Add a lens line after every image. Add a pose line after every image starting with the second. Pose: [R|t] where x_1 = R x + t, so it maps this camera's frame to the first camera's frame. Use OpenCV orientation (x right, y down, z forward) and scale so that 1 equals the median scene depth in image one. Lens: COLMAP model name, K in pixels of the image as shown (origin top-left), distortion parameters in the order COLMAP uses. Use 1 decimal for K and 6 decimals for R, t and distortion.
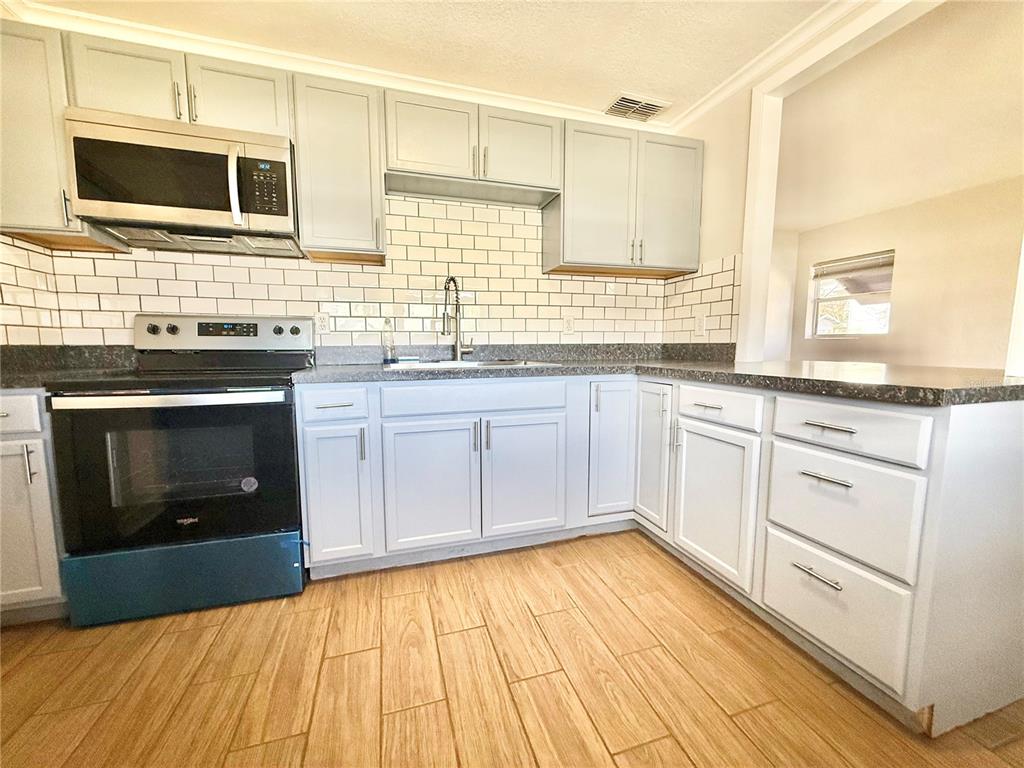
lens RADIAL K [[405.1, 0, 512.0], [0, 405.1, 384.0], [0, 0, 1]] dist [0.002726, 0.000137]
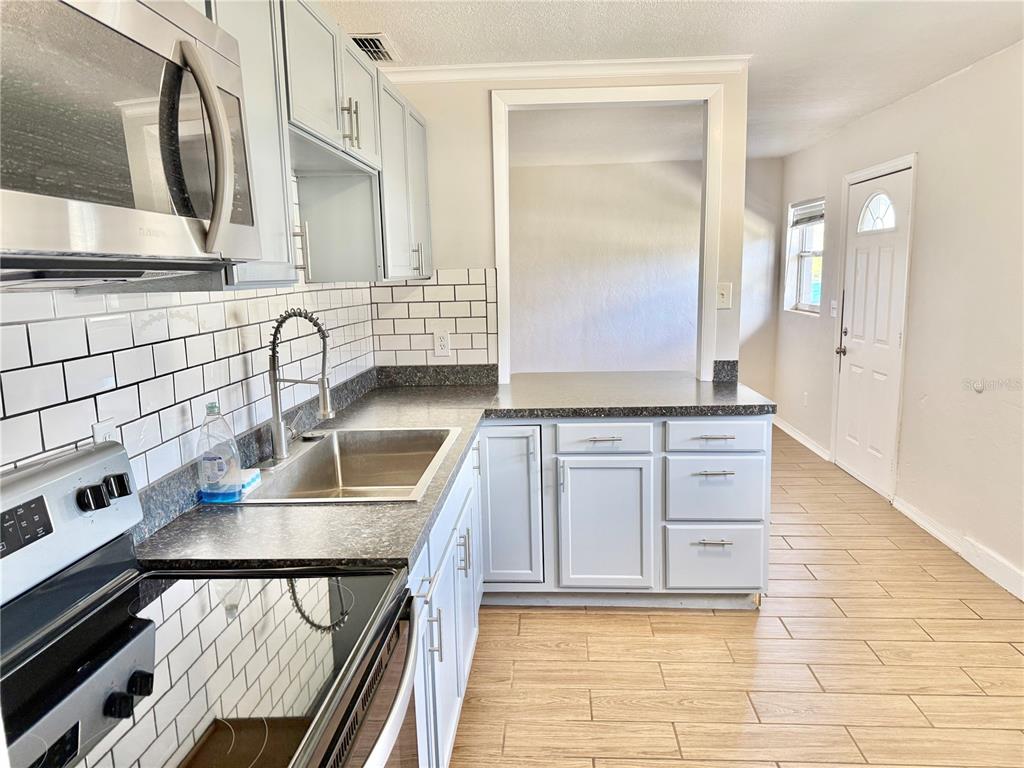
lens RADIAL K [[722.7, 0, 512.0], [0, 722.7, 384.0], [0, 0, 1]] dist [0.107993, -0.001494]
pose [[0.360457, -0.150235, 0.920598, -1.220075], [0.118437, 0.986328, 0.114588, -0.308158], [-0.925226, 0.067728, 0.373322, 0.458878]]
